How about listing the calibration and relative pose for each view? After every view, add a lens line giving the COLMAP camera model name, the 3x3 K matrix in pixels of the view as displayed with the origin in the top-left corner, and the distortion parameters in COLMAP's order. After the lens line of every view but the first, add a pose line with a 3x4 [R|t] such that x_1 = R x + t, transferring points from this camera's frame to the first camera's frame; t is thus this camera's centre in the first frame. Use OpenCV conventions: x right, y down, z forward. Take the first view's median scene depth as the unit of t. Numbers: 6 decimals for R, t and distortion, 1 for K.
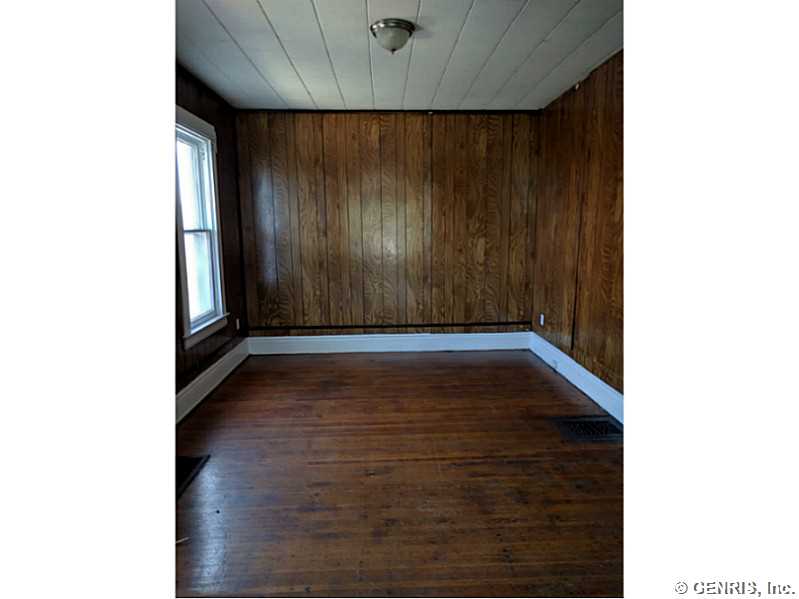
lens RADIAL K [[446.0, 0, 396.8], [0, 446.0, 297.6], [0, 0, 1]] dist [-0.003279, -0.000474]
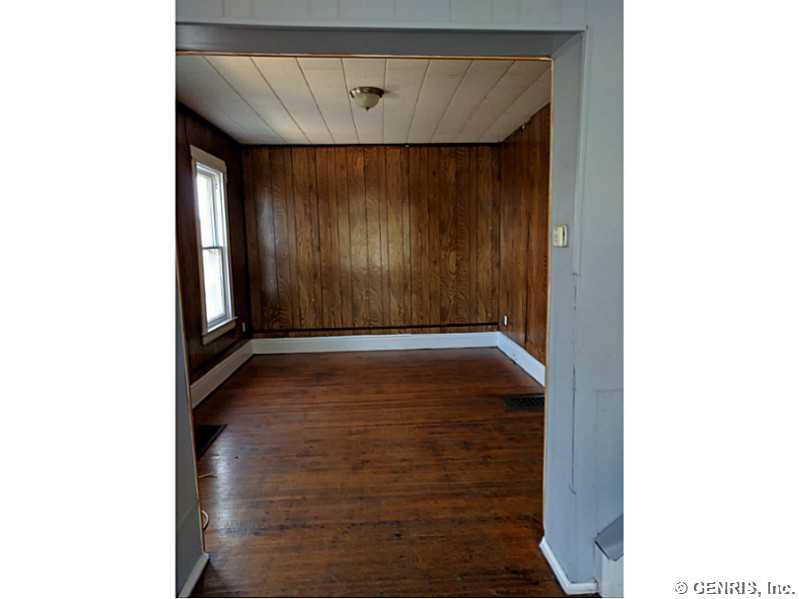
lens RADIAL K [[446.0, 0, 400.9], [0, 446.0, 298.4], [0, 0, 1]] dist [-0.003279, -0.000474]
pose [[0.999816, -0.012801, 0.014283, 0.042034], [0.013205, 0.999505, -0.028563, 0.025611], [-0.013910, 0.028746, 0.999490, -0.190599]]
